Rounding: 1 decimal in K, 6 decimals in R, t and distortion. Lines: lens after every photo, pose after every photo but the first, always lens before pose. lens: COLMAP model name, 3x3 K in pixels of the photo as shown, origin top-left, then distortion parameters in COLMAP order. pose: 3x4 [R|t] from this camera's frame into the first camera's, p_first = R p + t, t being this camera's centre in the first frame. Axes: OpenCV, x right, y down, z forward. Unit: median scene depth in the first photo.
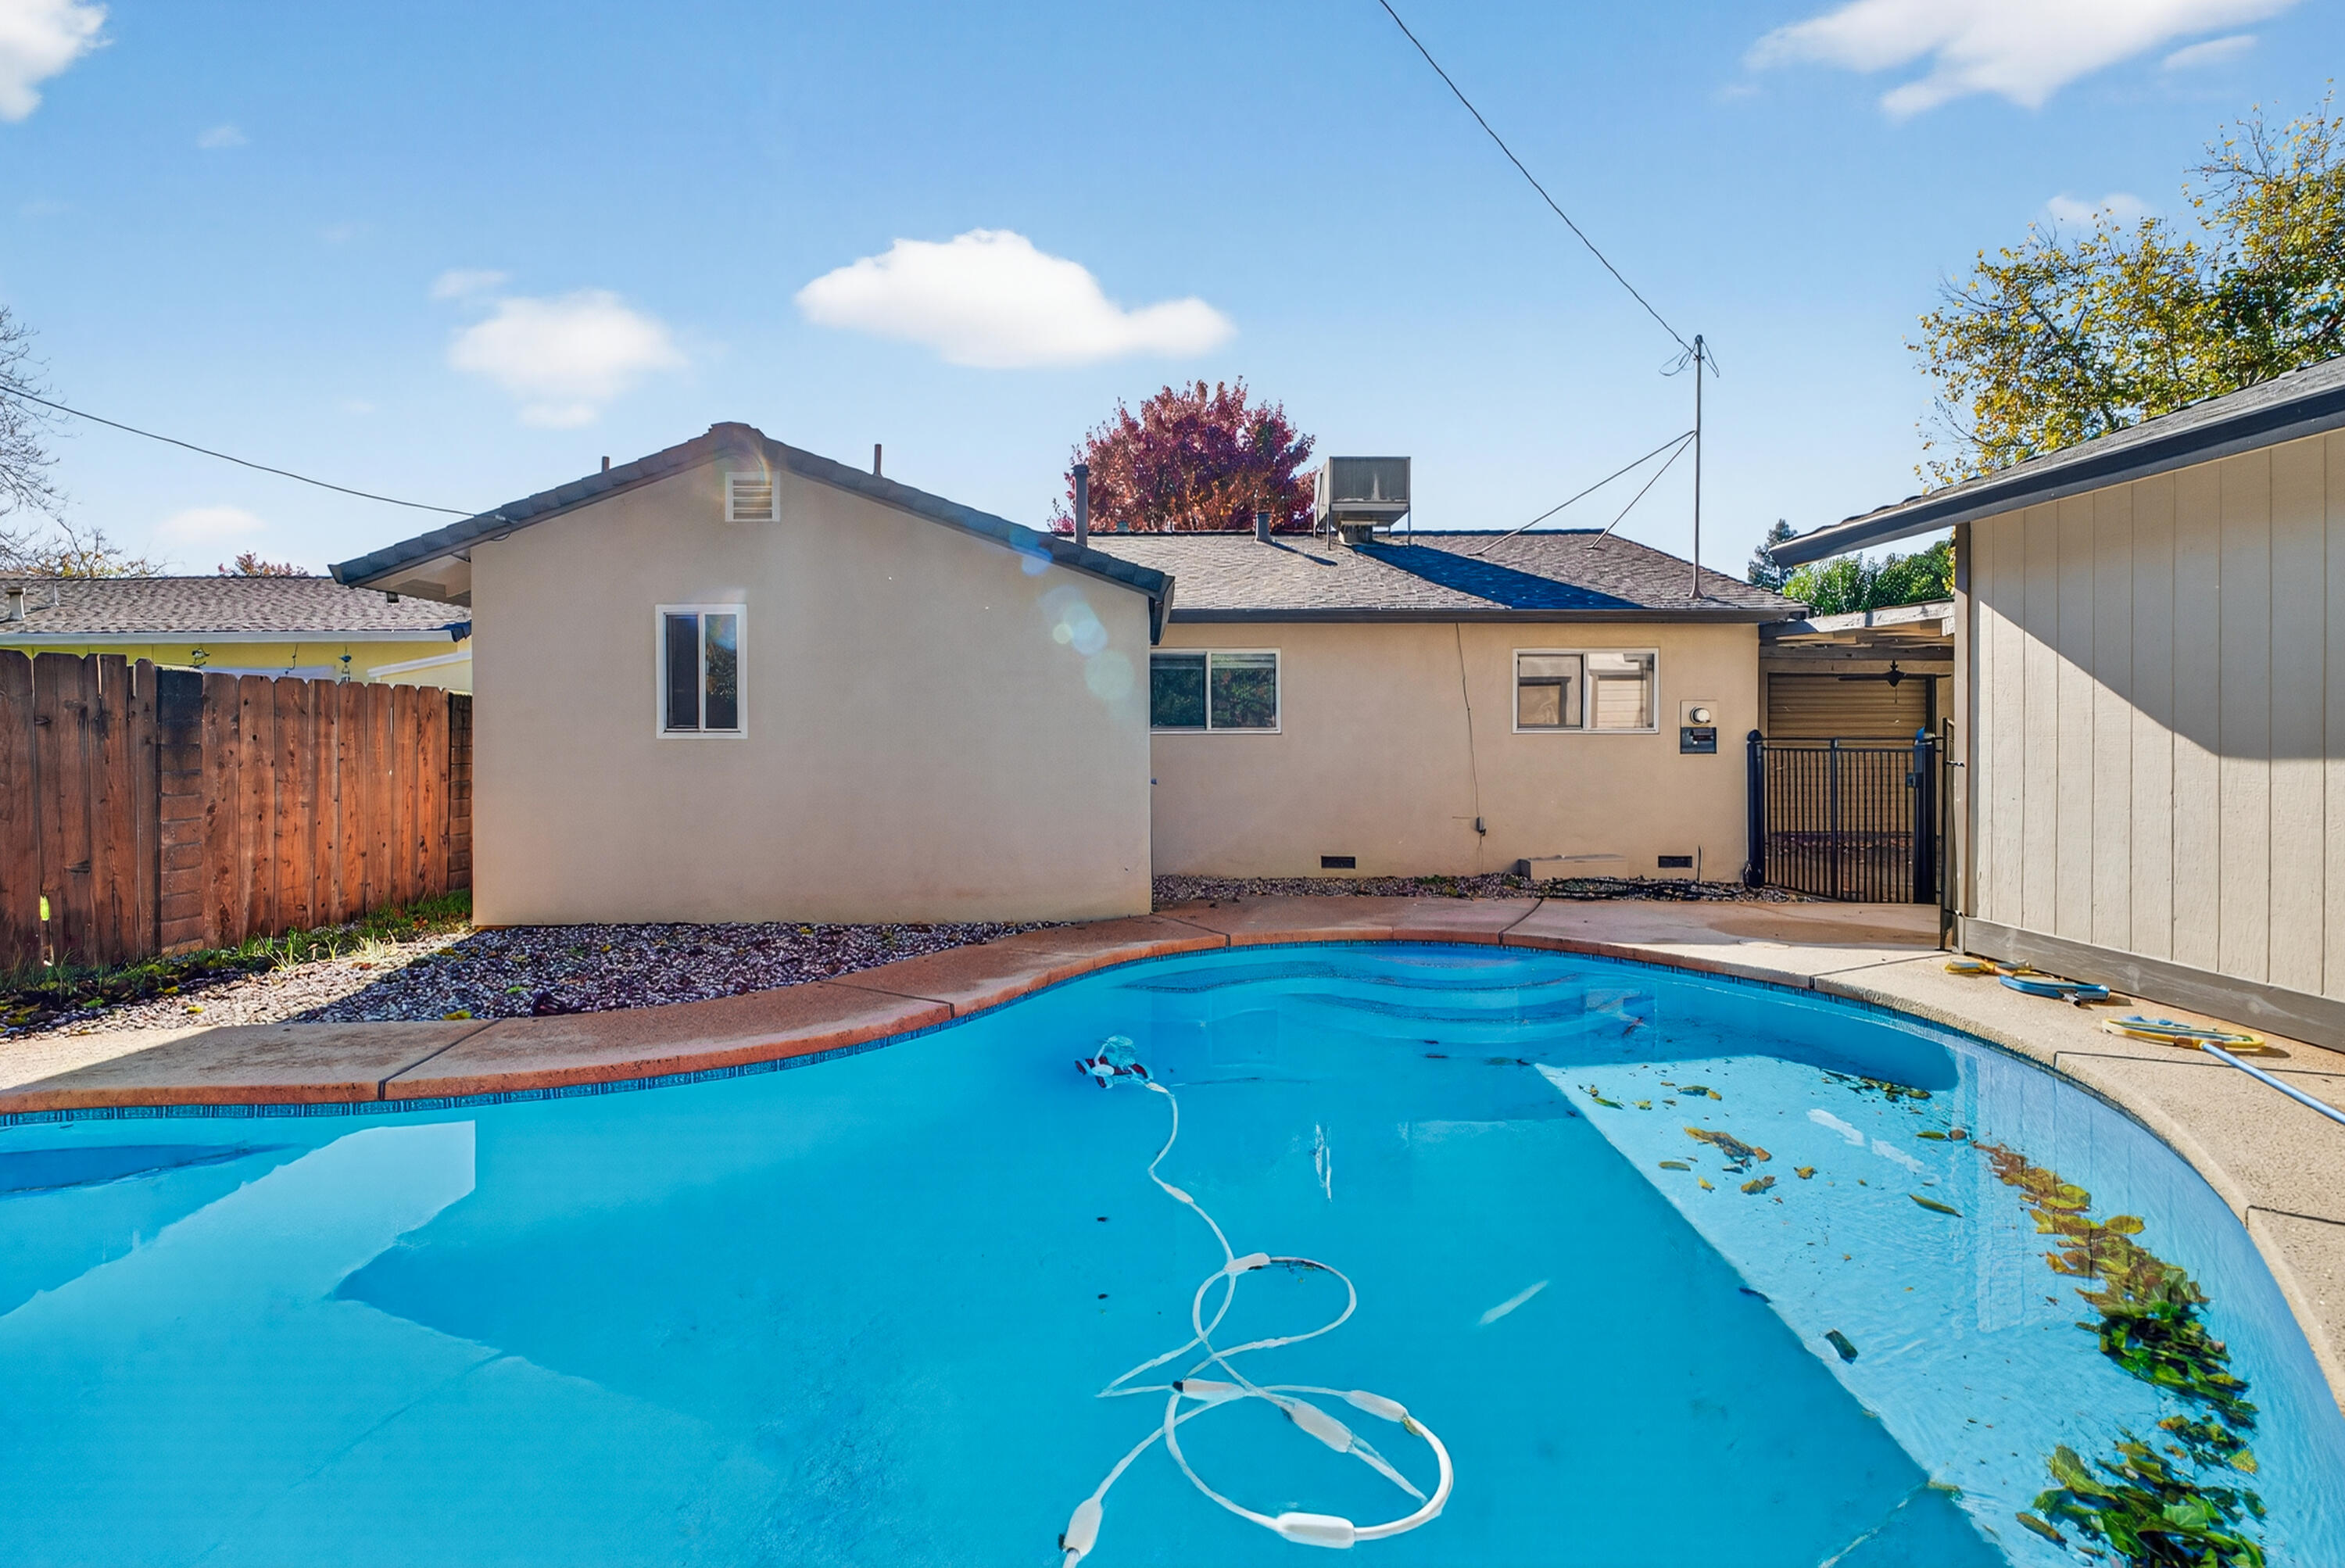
lens RADIAL K [[1066.7, 0, 1185.6], [0, 1066.7, 740.5], [0, 0, 1]] dist [0.003533, -0.002867]
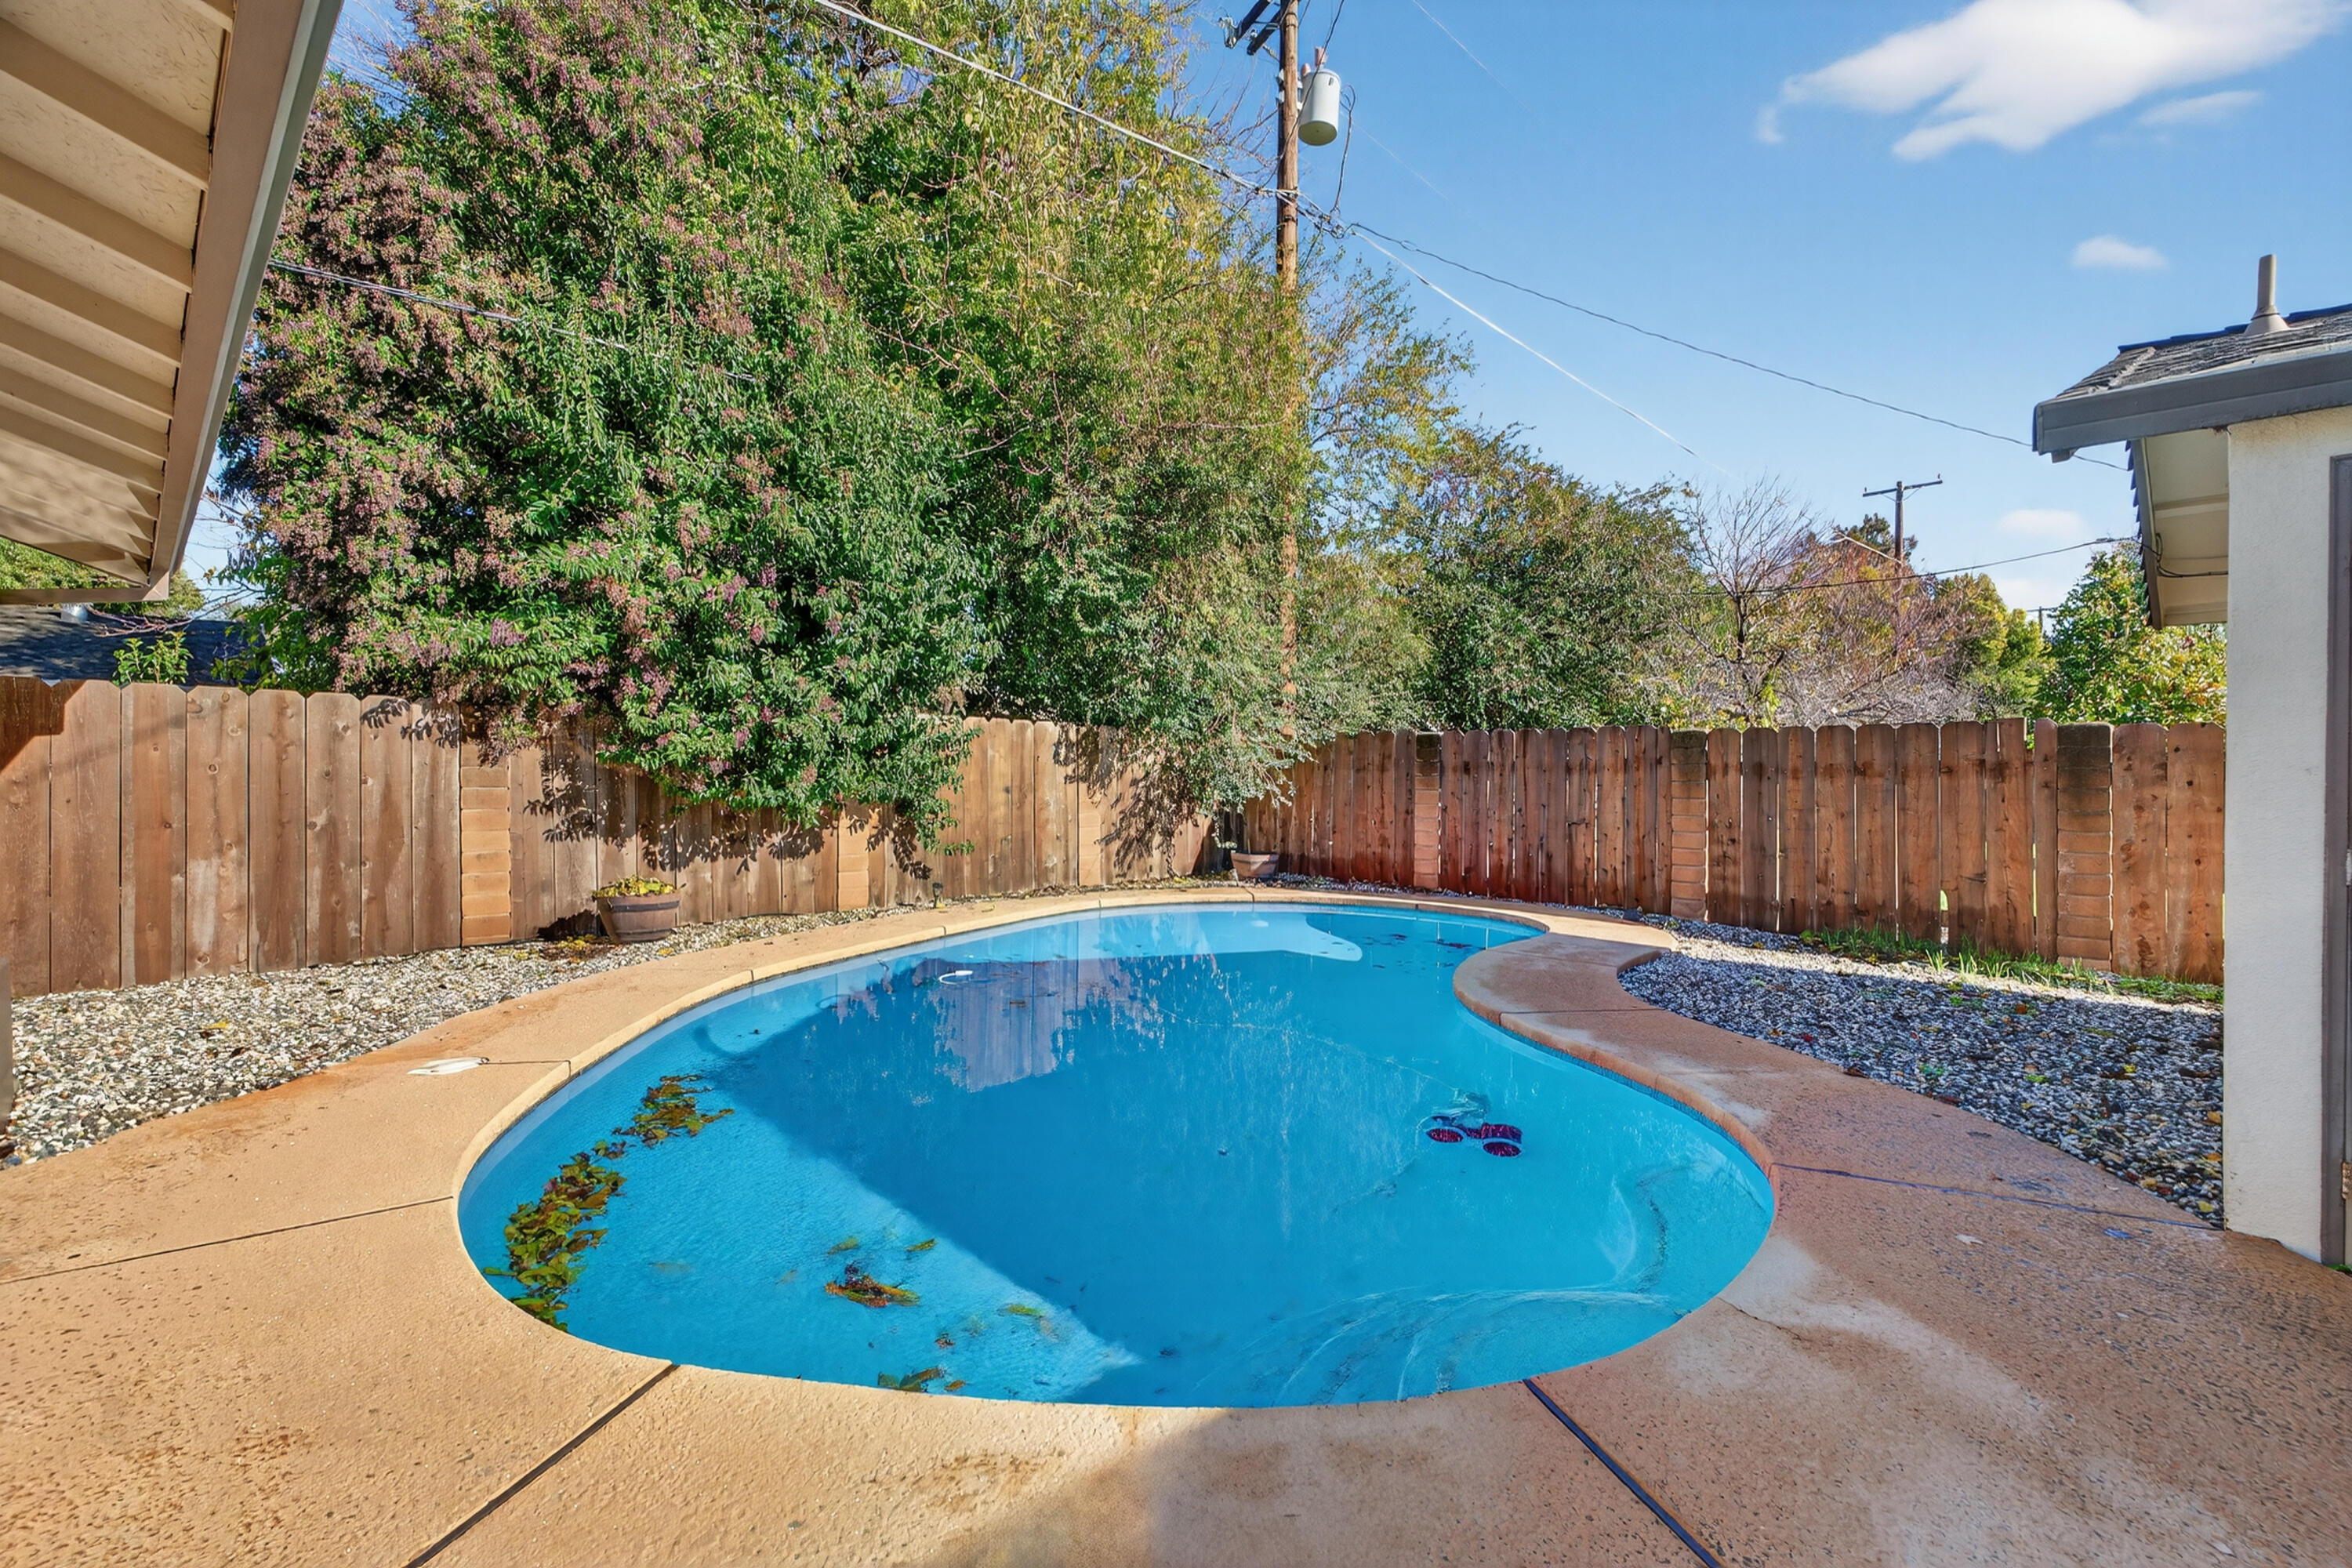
lens RADIAL K [[1069.9, 0, 1175.4], [0, 1069.9, 785.5], [0, 0, 1]] dist [0.003533, -0.002867]
pose [[-0.707208, -0.002342, -0.707001, 0.506852], [-0.010267, 0.999923, 0.006958, 0.002030], [0.706931, 0.012179, -0.707178, 0.962223]]
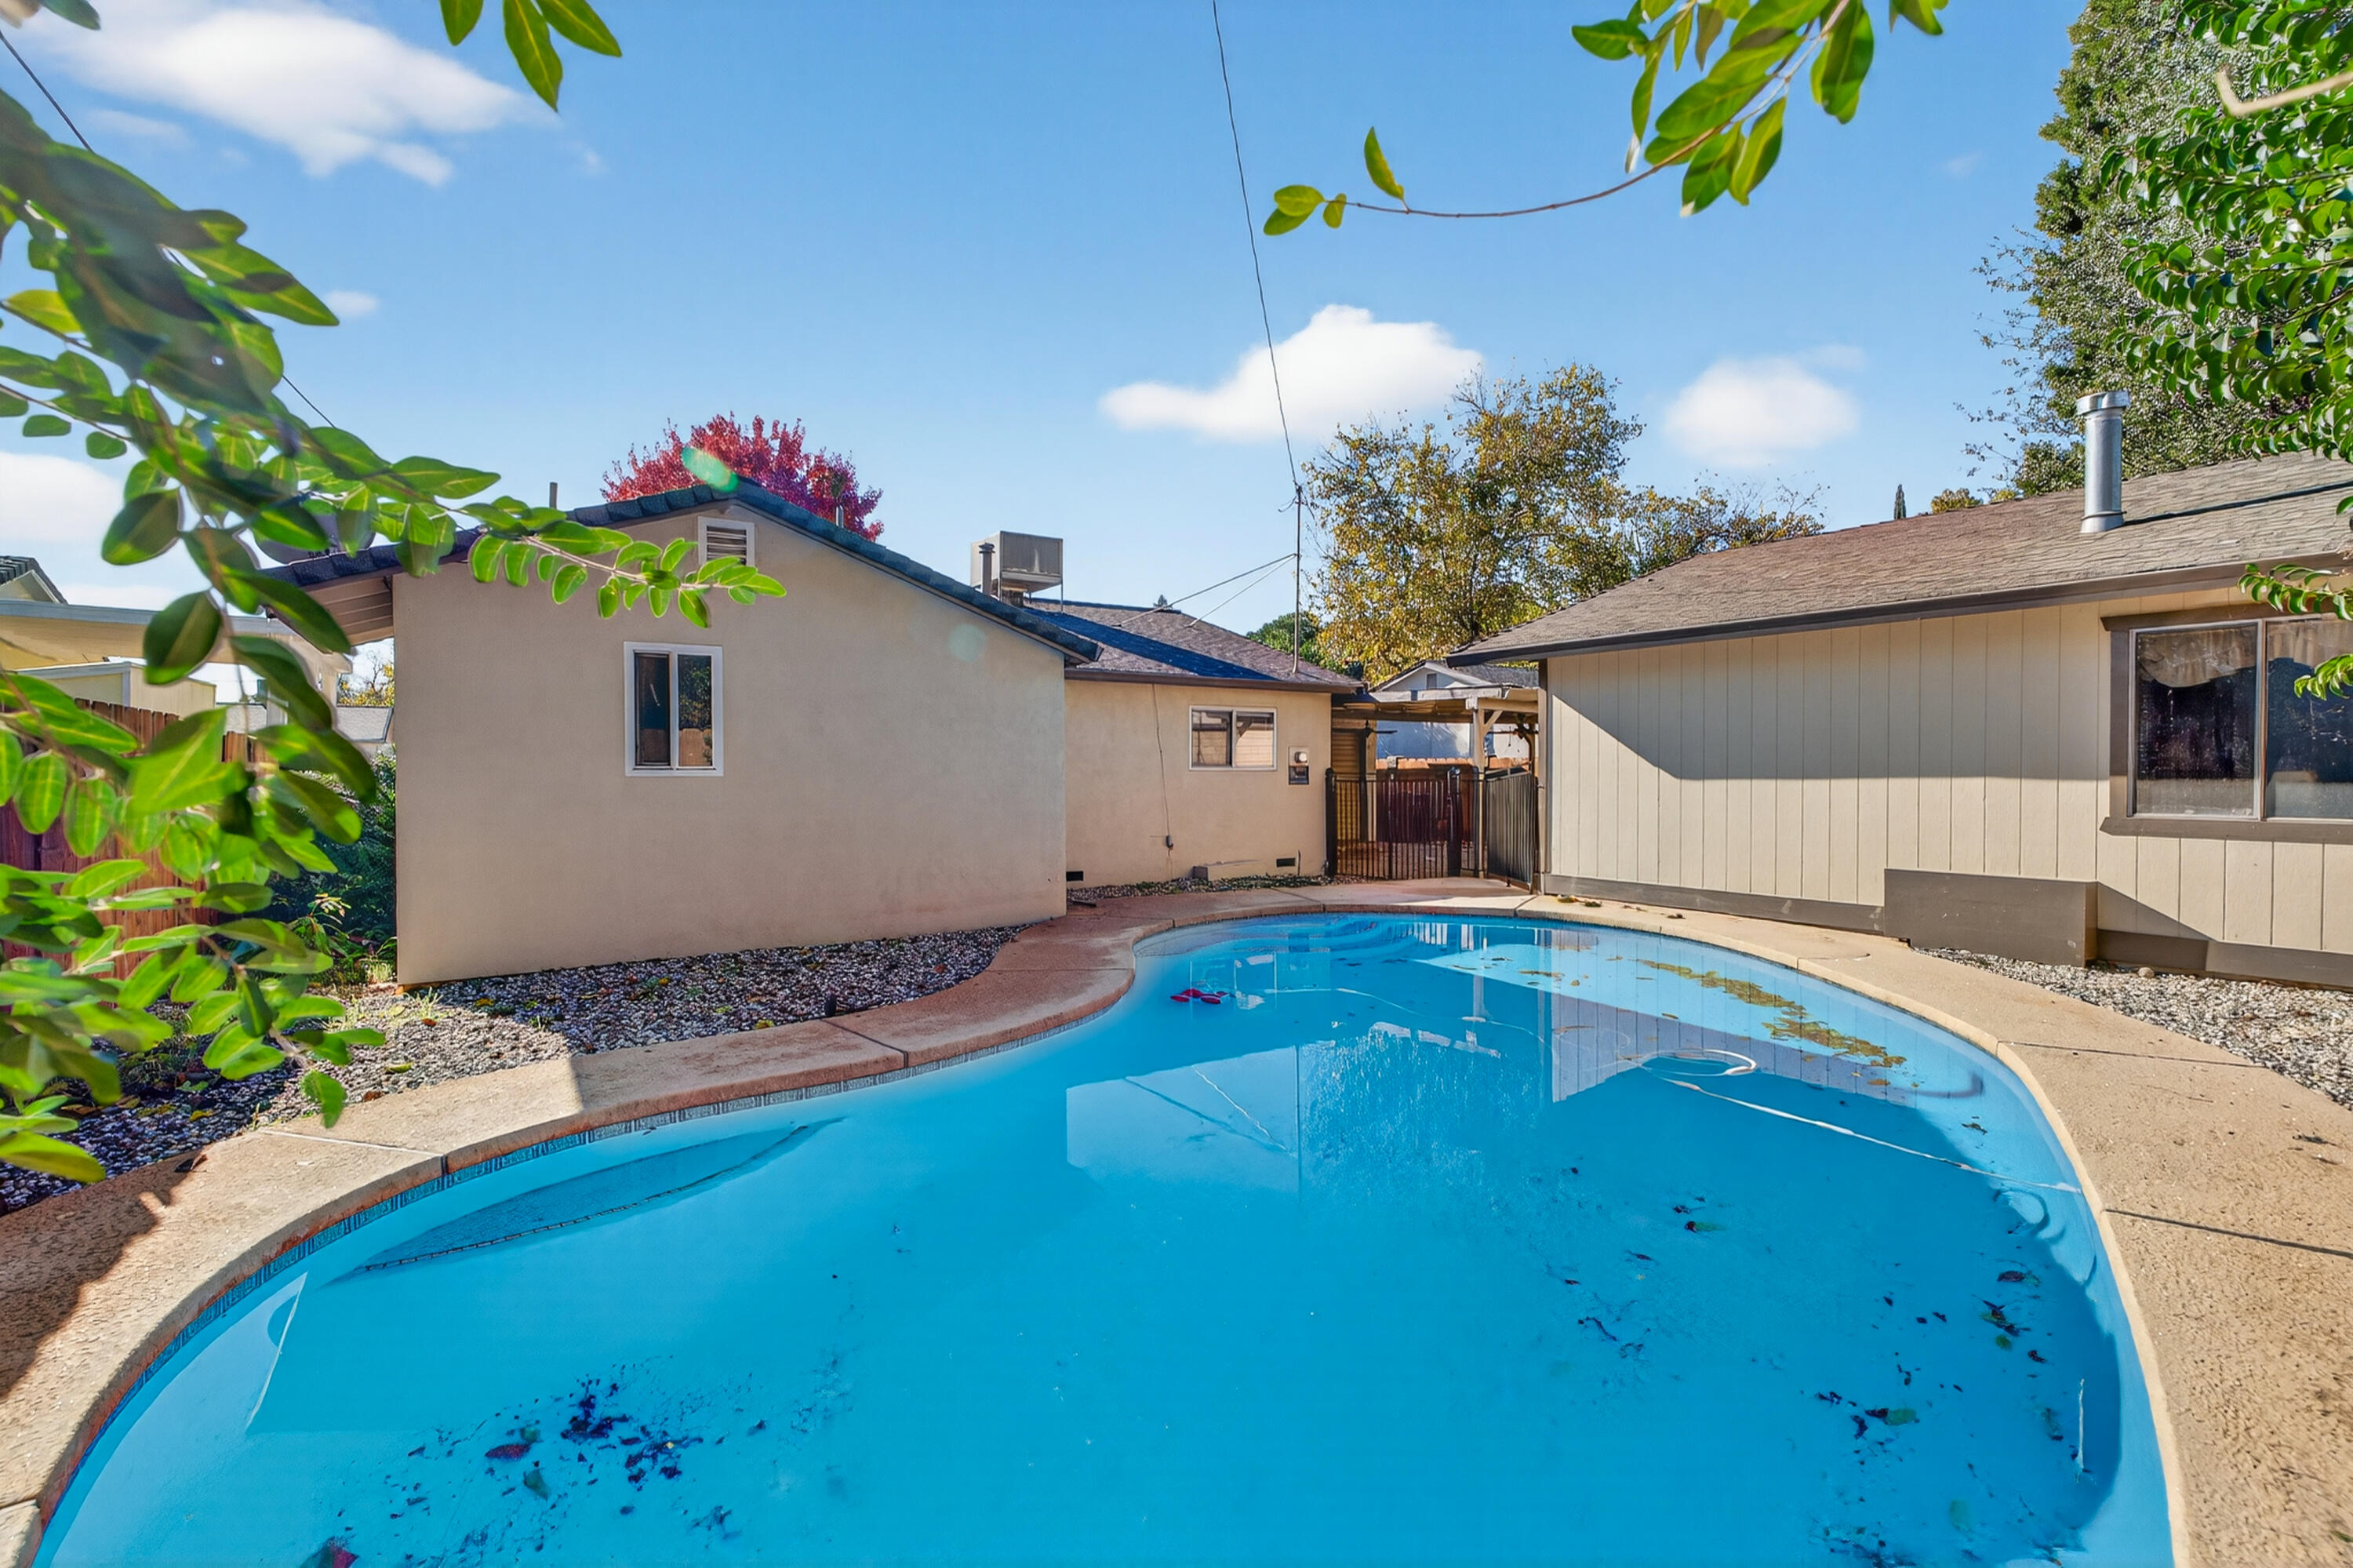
lens RADIAL K [[1070.3, 0, 1159.6], [0, 1070.3, 776.3], [0, 0, 1]] dist [0.003533, -0.002867]
pose [[0.836698, -0.004378, 0.547648, -0.442289], [0.005530, 0.999985, -0.000455, 0.001348], [-0.547637, 0.003409, 0.836709, -0.076779]]
